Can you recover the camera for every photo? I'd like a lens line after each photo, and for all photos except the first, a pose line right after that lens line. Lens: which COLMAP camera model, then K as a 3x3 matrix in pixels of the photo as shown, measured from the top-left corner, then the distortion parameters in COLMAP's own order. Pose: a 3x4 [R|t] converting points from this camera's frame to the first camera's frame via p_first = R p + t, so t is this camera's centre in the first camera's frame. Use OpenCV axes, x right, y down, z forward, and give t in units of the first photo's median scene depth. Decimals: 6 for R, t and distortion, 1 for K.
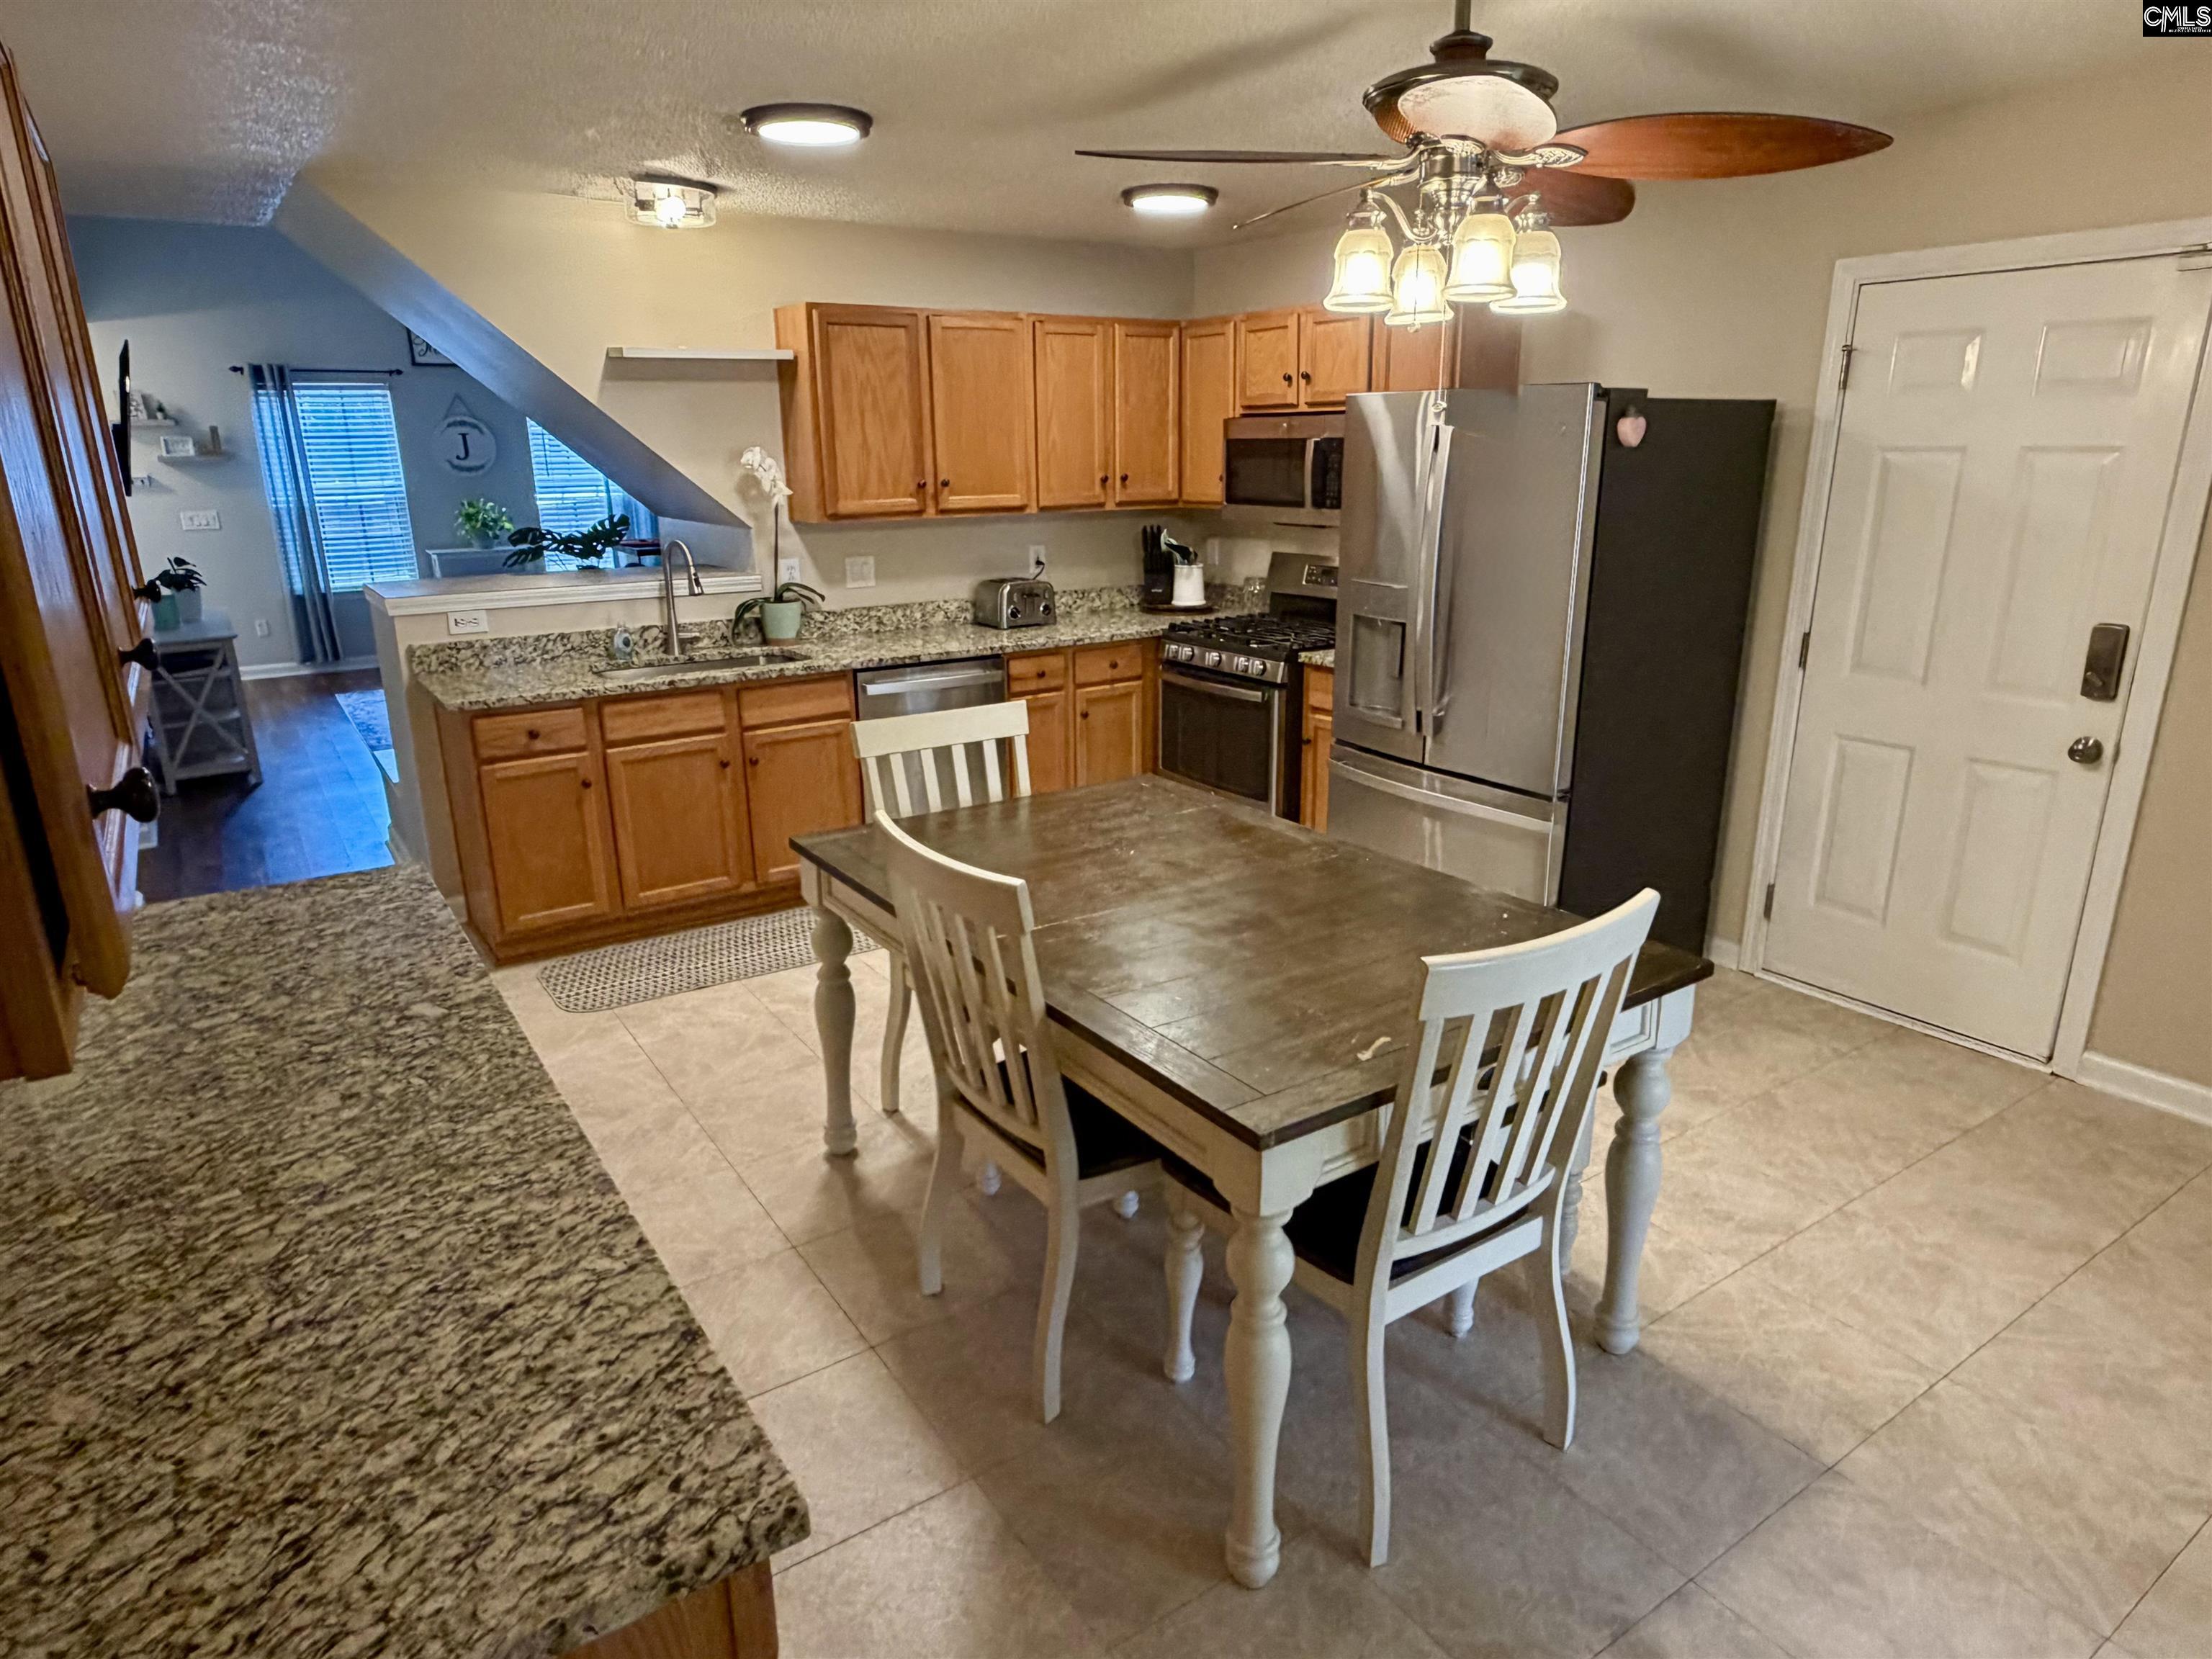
lens RADIAL K [[1309.3, 0, 1104.3], [0, 1309.3, 826.2], [0, 0, 1]] dist [0.003565, 0.001129]
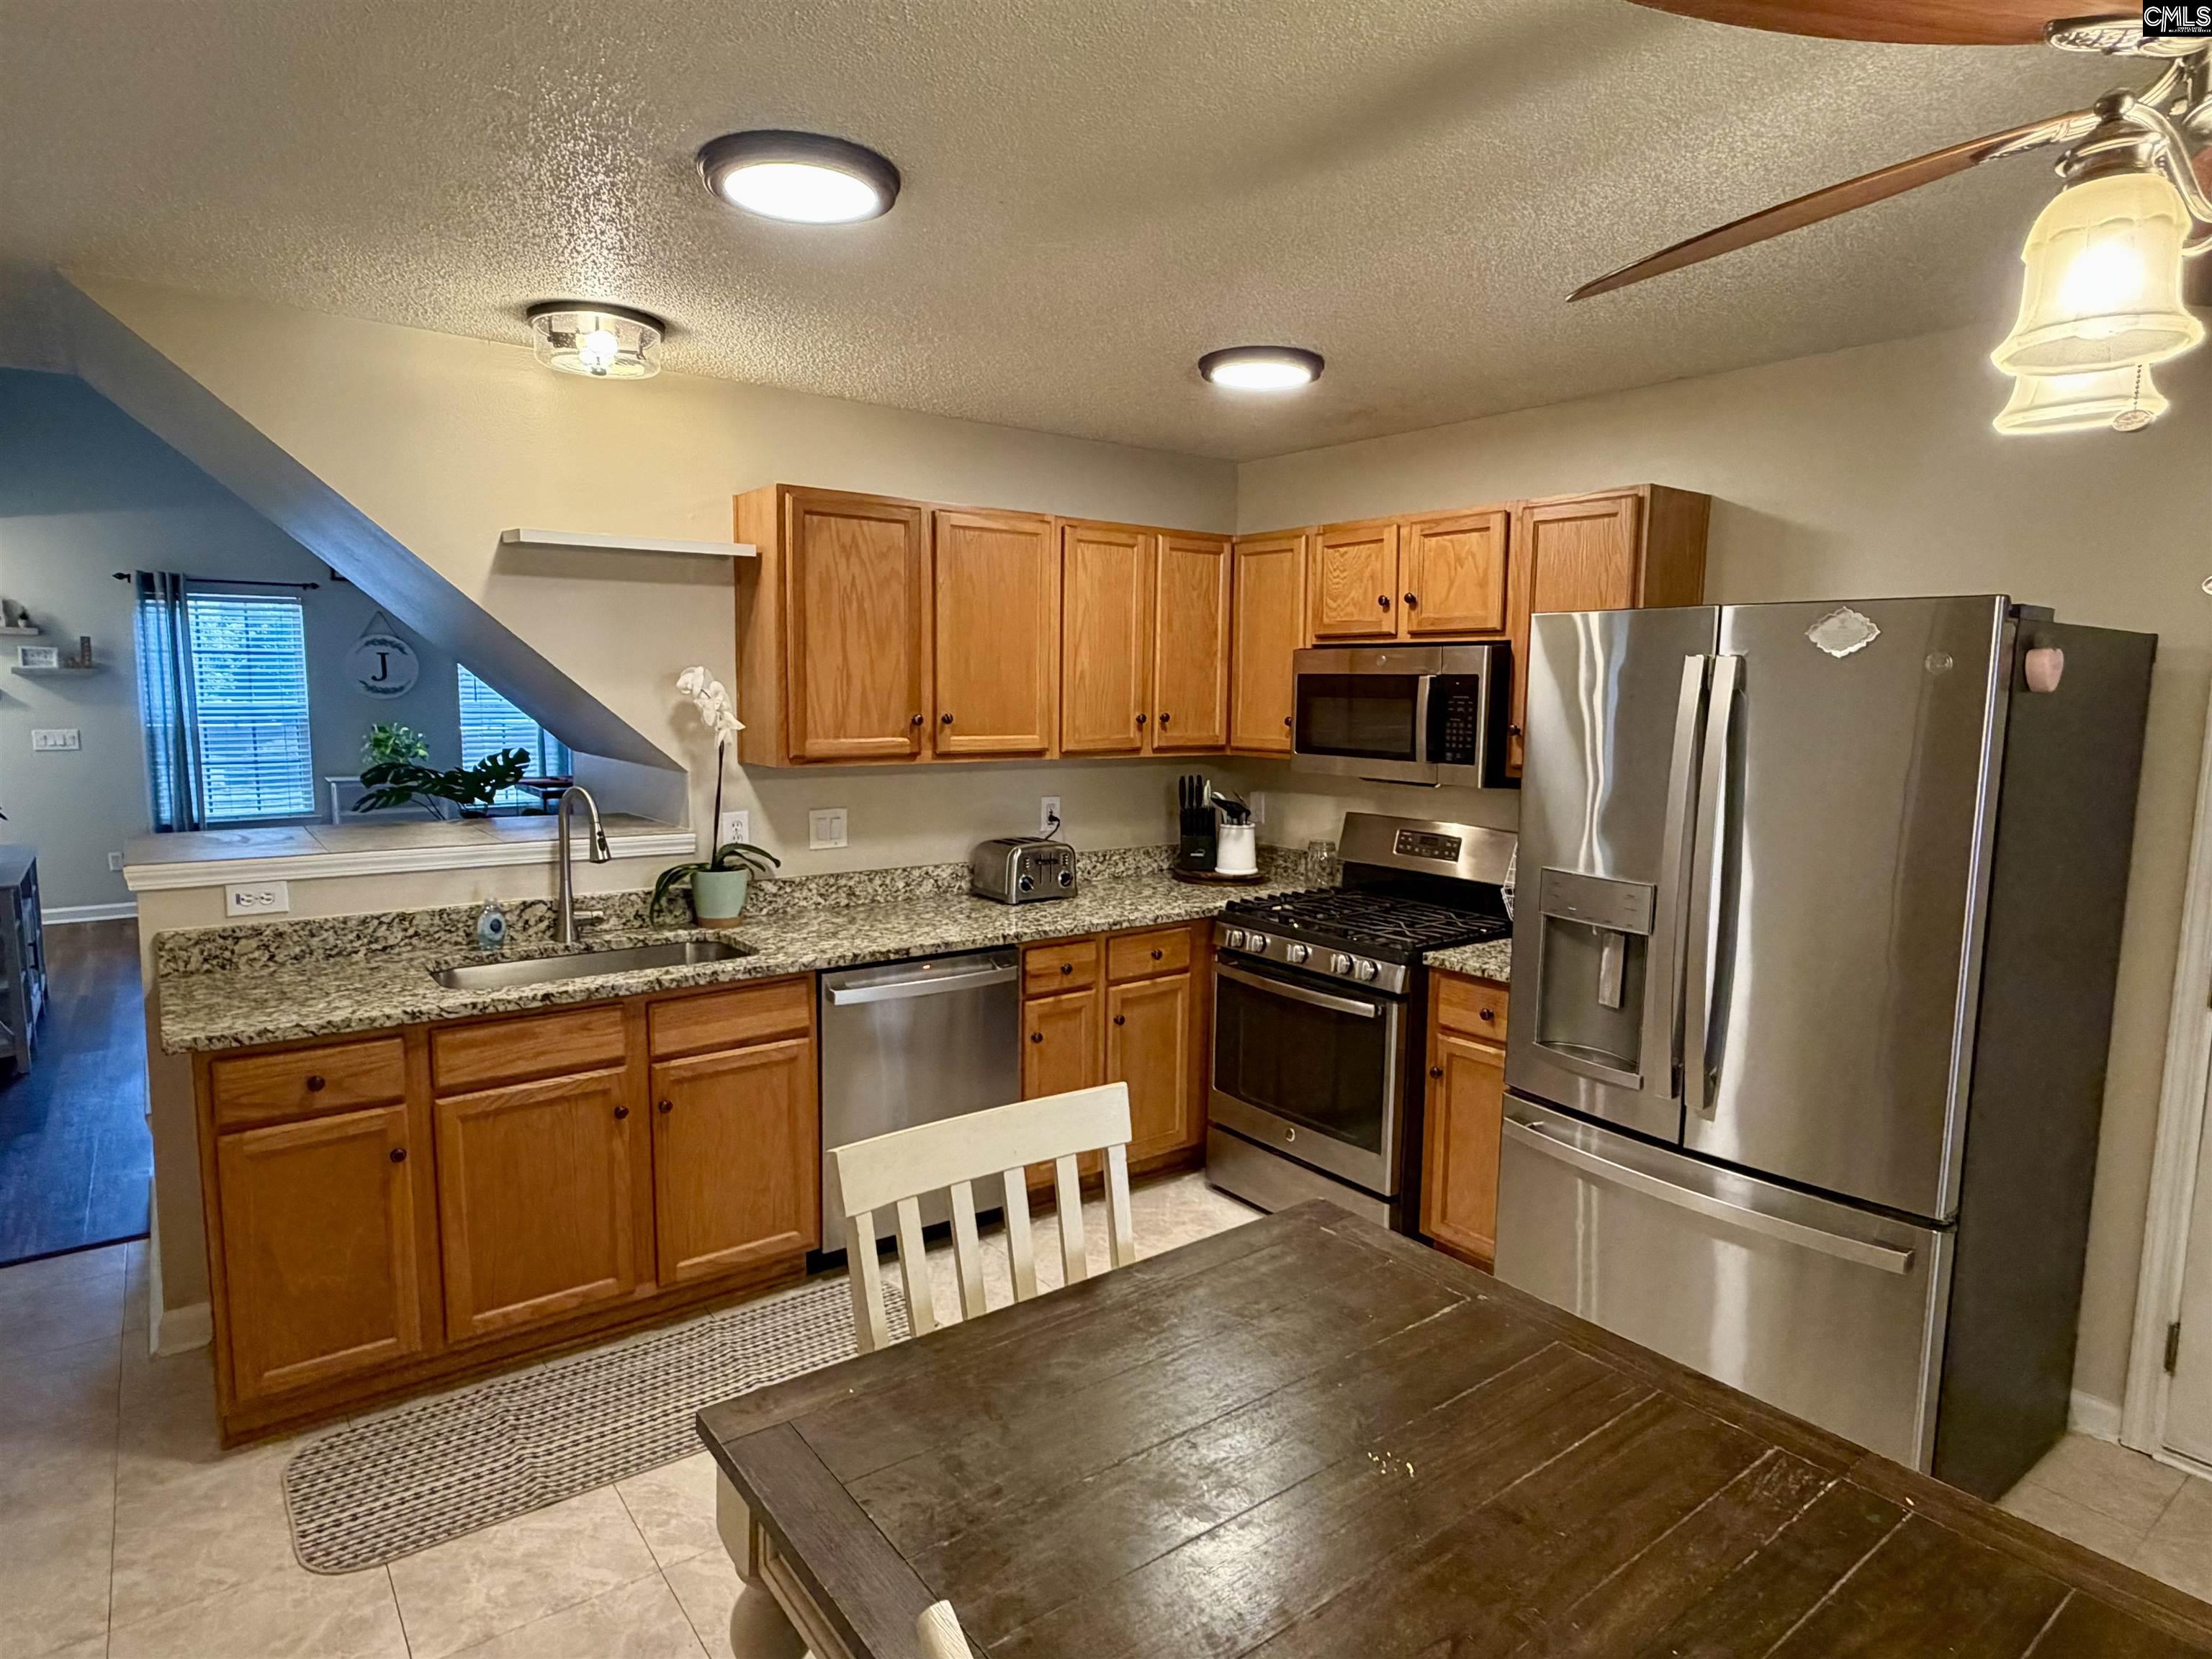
lens RADIAL K [[1233.3, 0, 1101.0], [0, 1233.3, 833.5], [0, 0, 1]] dist [0.004994, 0.003107]
pose [[0.998318, 0.018605, 0.054902, -0.071497], [-0.009288, 0.986198, -0.165308, -0.078905], [-0.057220, 0.164520, 0.984713, 0.300144]]
